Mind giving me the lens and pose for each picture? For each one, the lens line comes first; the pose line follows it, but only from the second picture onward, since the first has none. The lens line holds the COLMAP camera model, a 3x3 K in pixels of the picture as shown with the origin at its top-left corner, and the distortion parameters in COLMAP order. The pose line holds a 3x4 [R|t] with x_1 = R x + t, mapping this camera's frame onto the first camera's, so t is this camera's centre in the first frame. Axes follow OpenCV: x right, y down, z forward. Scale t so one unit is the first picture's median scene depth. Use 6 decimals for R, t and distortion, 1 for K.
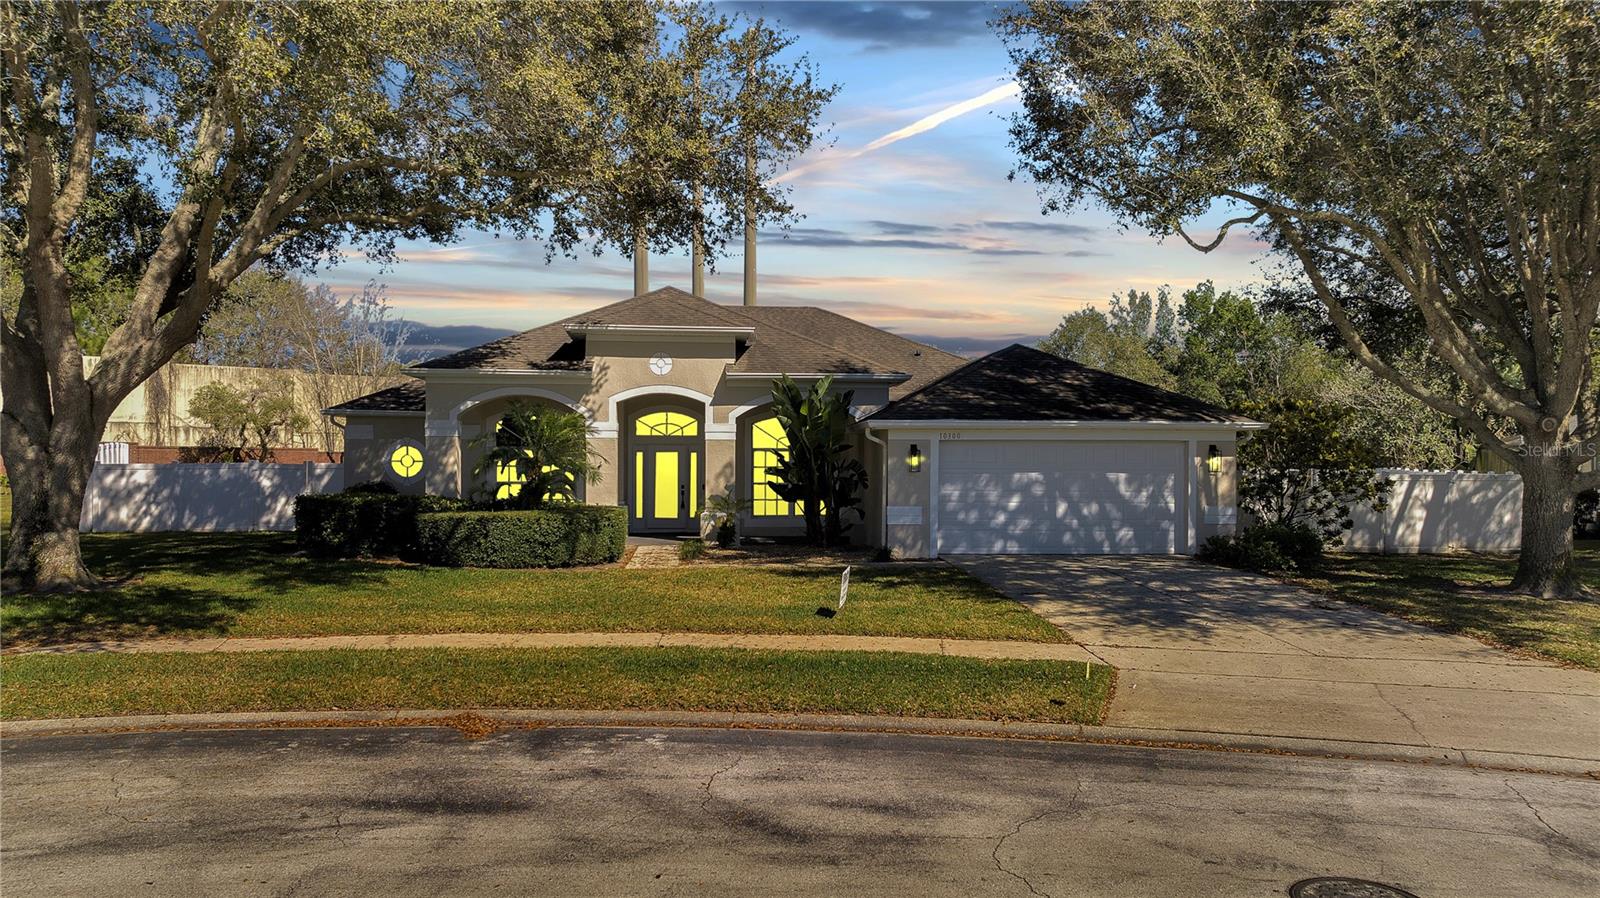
lens RADIAL K [[1098.8, 0, 797.2], [0, 1098.8, 446.4], [0, 0, 1]] dist [-0.006584, -0.000806]
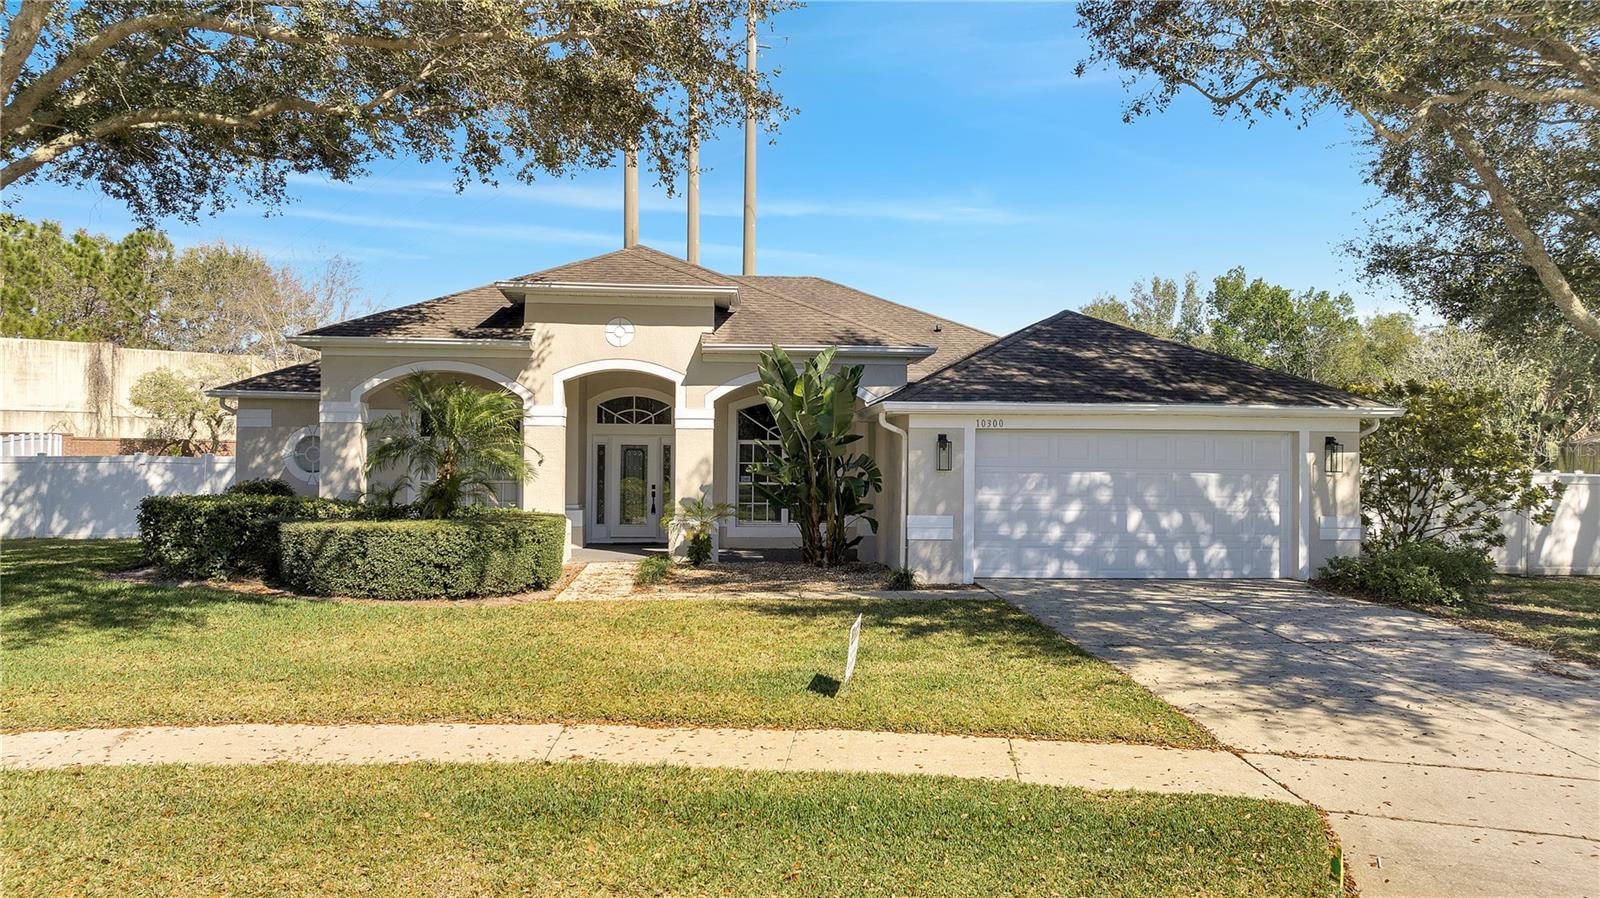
lens RADIAL K [[1139.0, 0, 803.8], [0, 1139.0, 415.9], [0, 0, 1]] dist [-0.002990, -0.000699]
pose [[0.999983, 0.004530, 0.003646, 0.006628], [-0.004444, 0.999715, -0.023457, 0.004149], [-0.003751, 0.023441, 0.999718, 0.201353]]
